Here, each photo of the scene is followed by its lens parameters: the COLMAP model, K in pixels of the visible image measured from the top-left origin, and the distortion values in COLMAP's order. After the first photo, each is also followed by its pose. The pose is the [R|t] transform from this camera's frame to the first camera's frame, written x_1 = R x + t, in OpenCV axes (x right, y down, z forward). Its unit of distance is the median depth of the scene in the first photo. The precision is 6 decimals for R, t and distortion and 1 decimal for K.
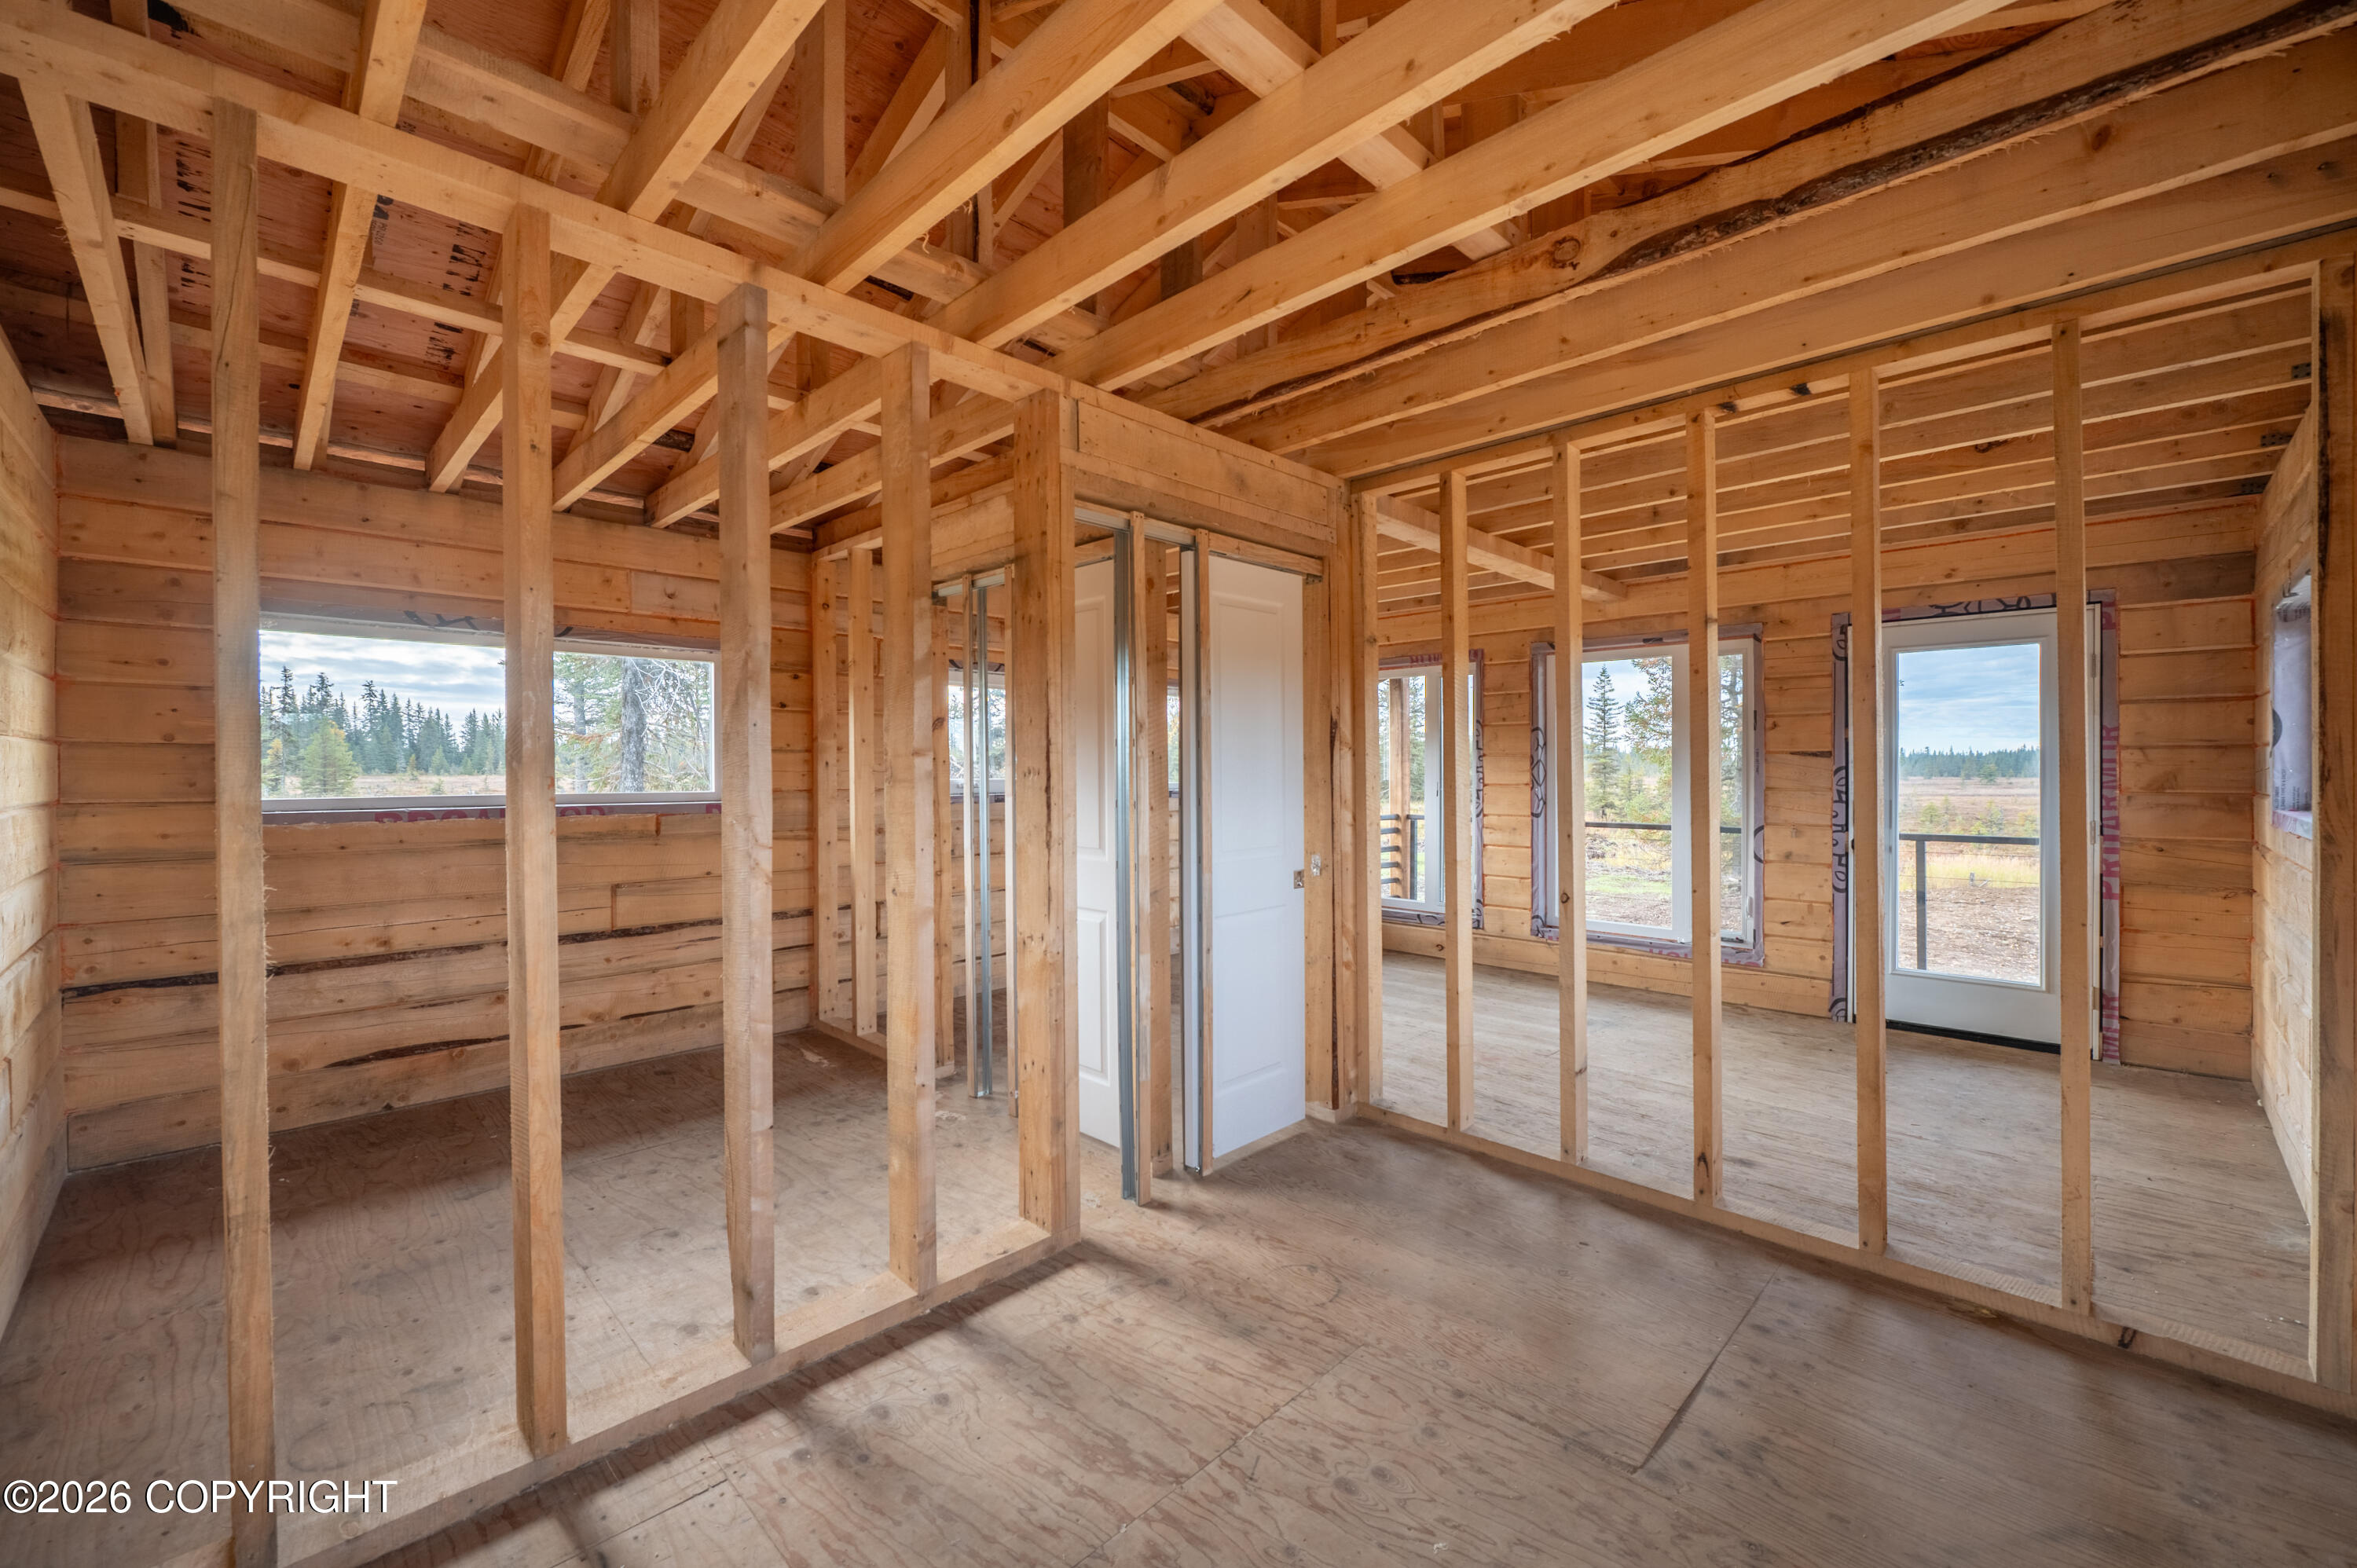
lens RADIAL K [[944.1, 0, 1174.3], [0, 944.1, 771.7], [0, 0, 1]] dist [-0.006829, -0.000173]
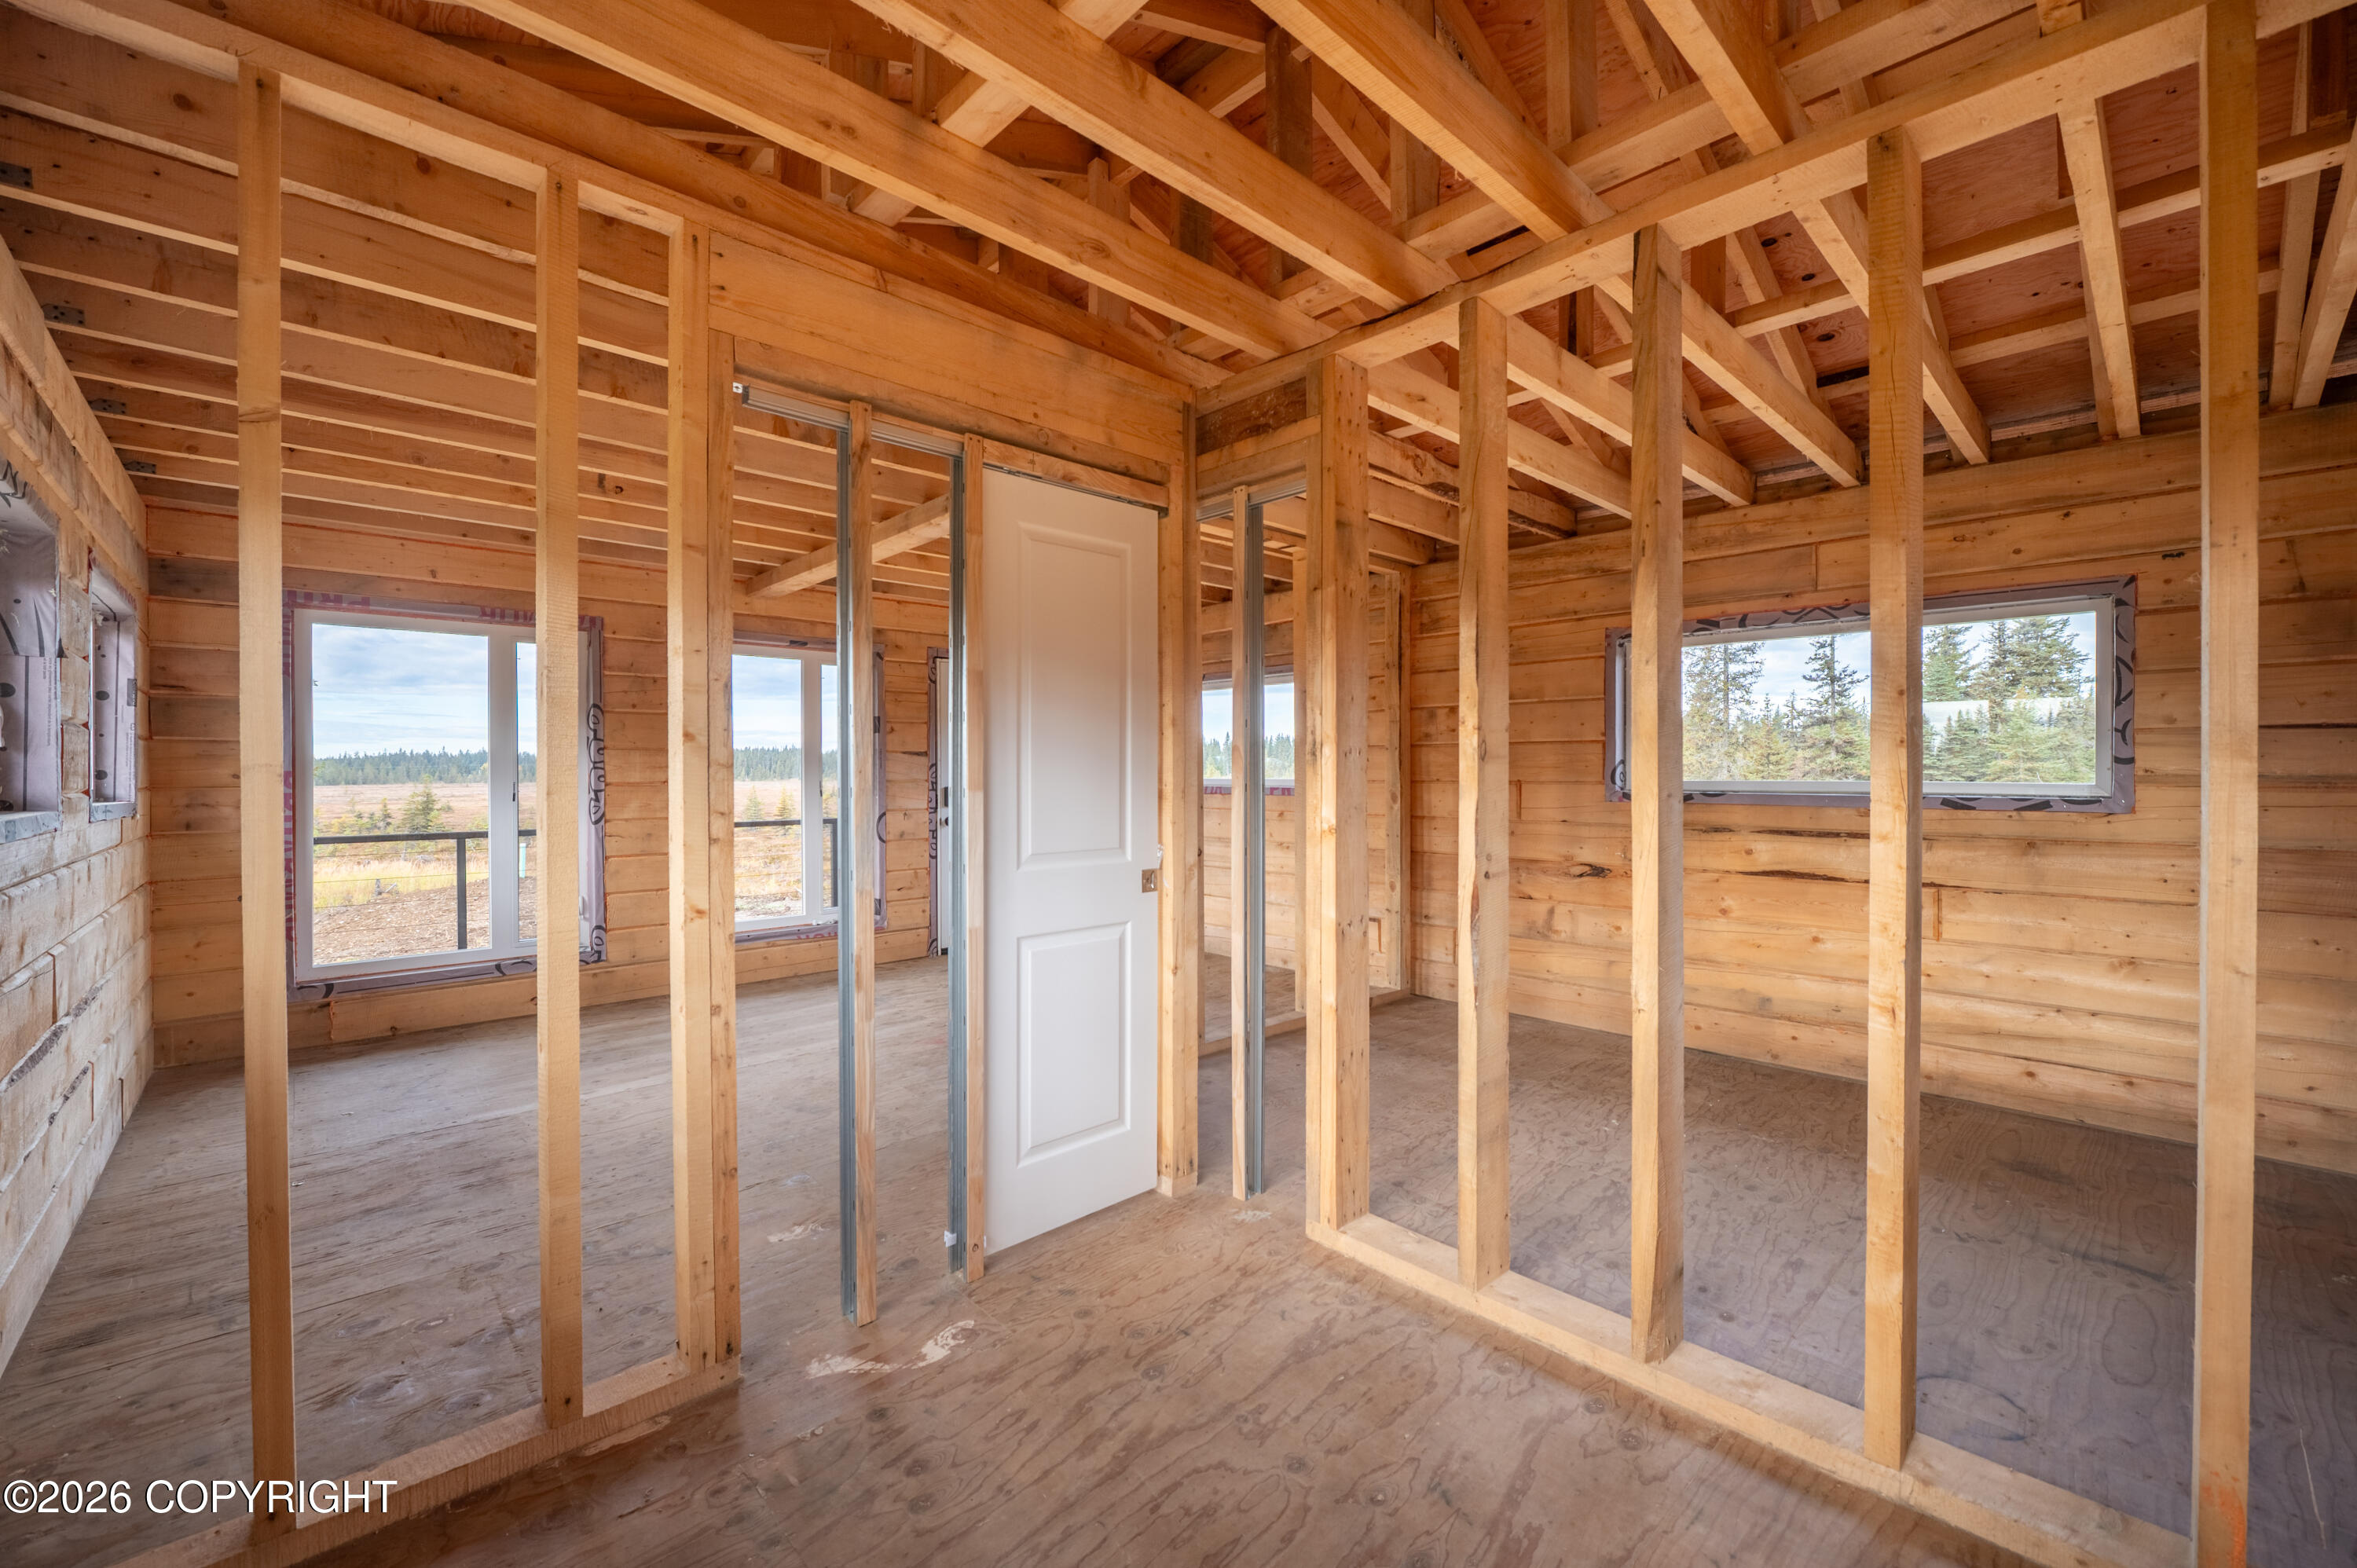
lens RADIAL K [[945.2, 0, 1170.4], [0, 945.2, 770.4], [0, 0, 1]] dist [-0.008179, -0.000230]
pose [[0.037935, 0.003208, 0.999275, -0.702772], [0.007577, 0.999965, -0.003498, 0.013272], [-0.999251, 0.007704, 0.037909, 0.718875]]
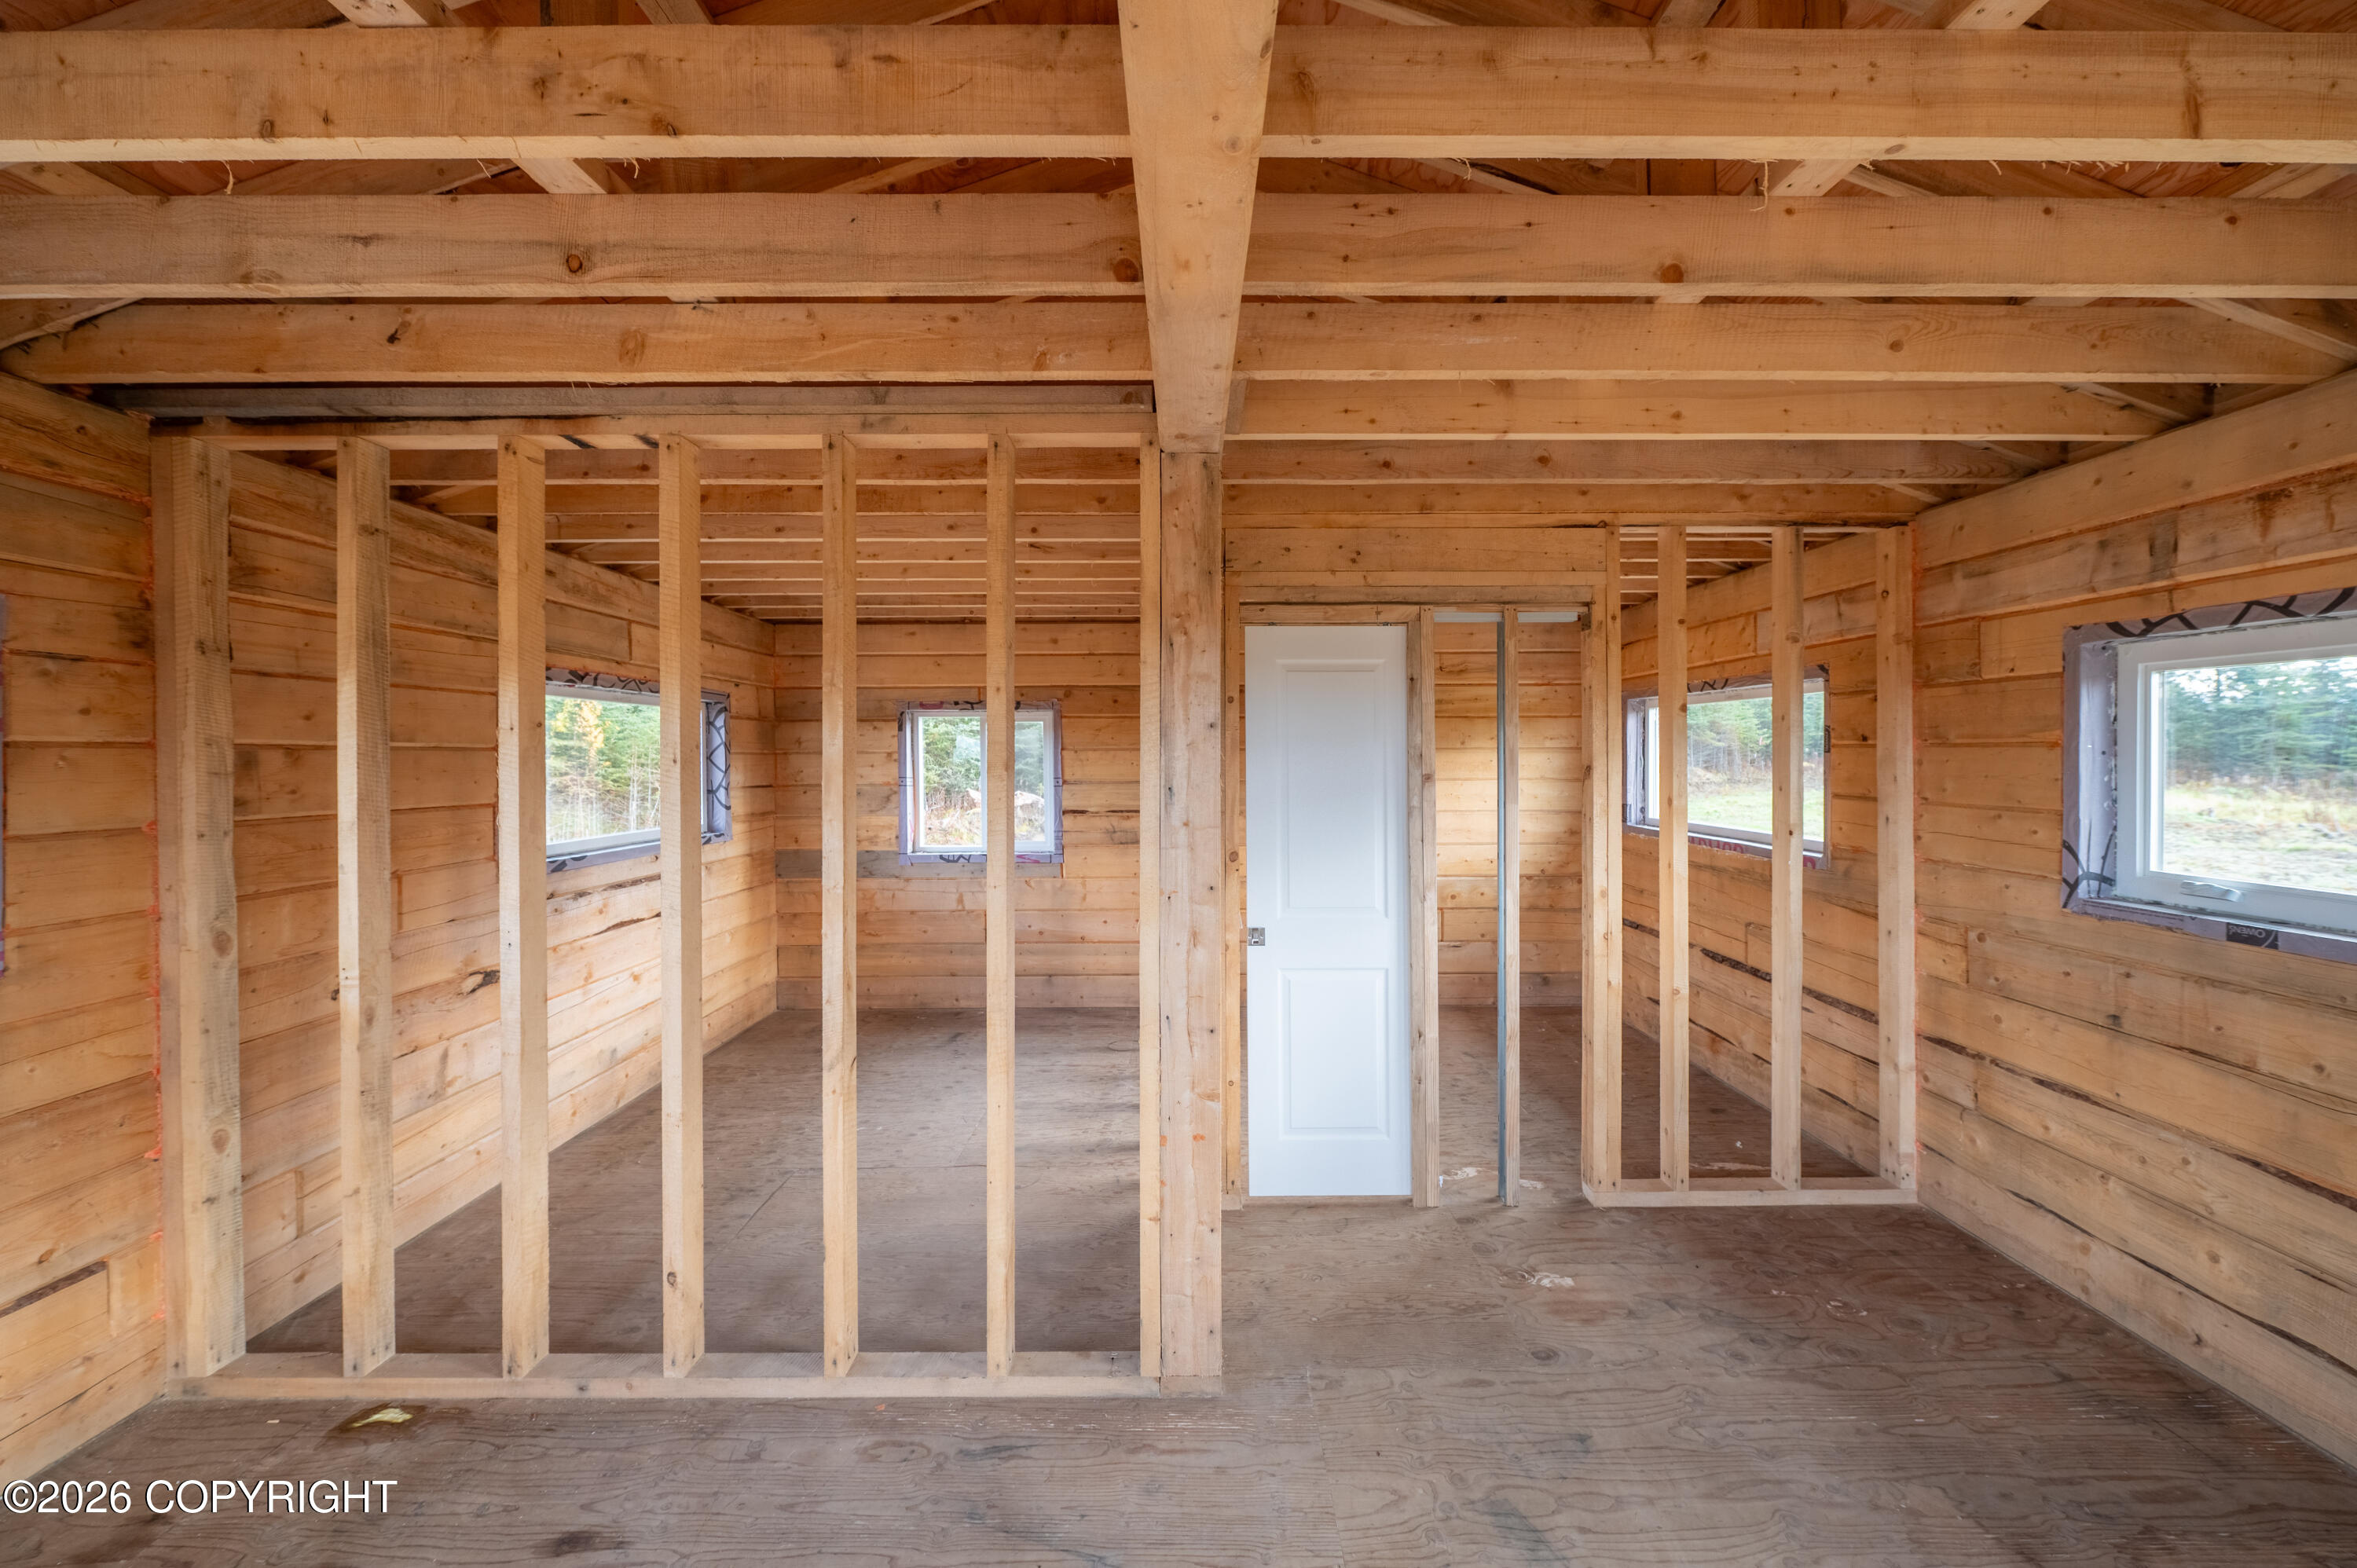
lens RADIAL K [[948.3, 0, 1190.6], [0, 948.3, 762.8], [0, 0, 1]] dist [-0.006458, -0.000122]
pose [[-0.703906, 0.010609, -0.710214, 0.564803], [0.000893, 0.999901, 0.014051, -0.068431], [0.710293, 0.009257, -0.703846, 1.282275]]
